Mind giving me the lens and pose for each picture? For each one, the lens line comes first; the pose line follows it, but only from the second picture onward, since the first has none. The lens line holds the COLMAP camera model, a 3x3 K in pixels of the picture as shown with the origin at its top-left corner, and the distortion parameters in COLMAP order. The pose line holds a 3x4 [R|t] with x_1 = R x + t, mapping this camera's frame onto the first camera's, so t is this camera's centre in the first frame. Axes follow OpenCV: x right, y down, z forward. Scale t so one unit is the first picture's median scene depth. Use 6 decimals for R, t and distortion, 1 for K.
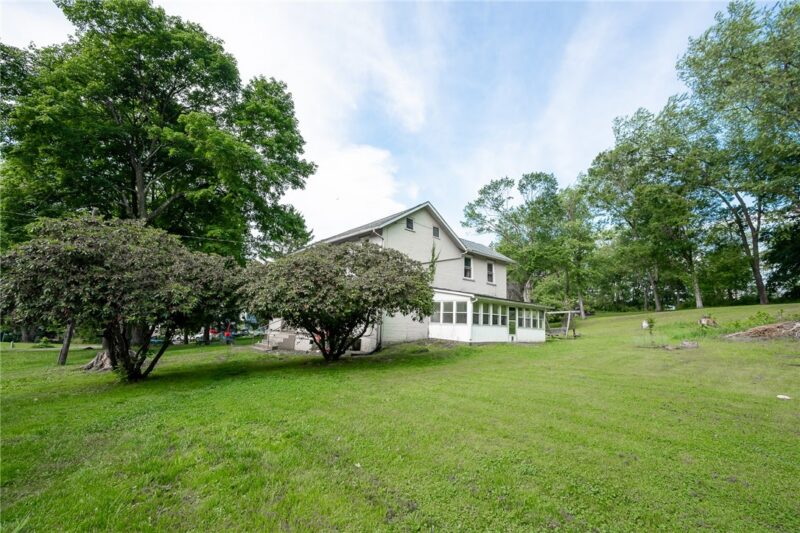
lens RADIAL K [[340.8, 0, 400.3], [0, 340.8, 266.3], [0, 0, 1]] dist [-0.011503, -0.000022]
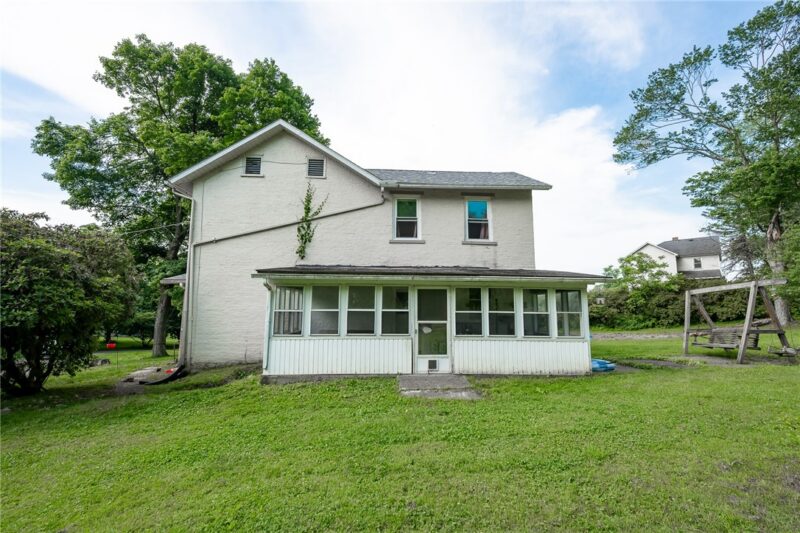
lens RADIAL K [[340.8, 0, 399.8], [0, 340.8, 267.4], [0, 0, 1]] dist [-0.011503, -0.000022]
pose [[0.786868, -0.117017, -0.605926, 0.535299], [0.126687, 0.991576, -0.026975, 0.096058], [0.603978, -0.055537, 0.795063, 0.622573]]
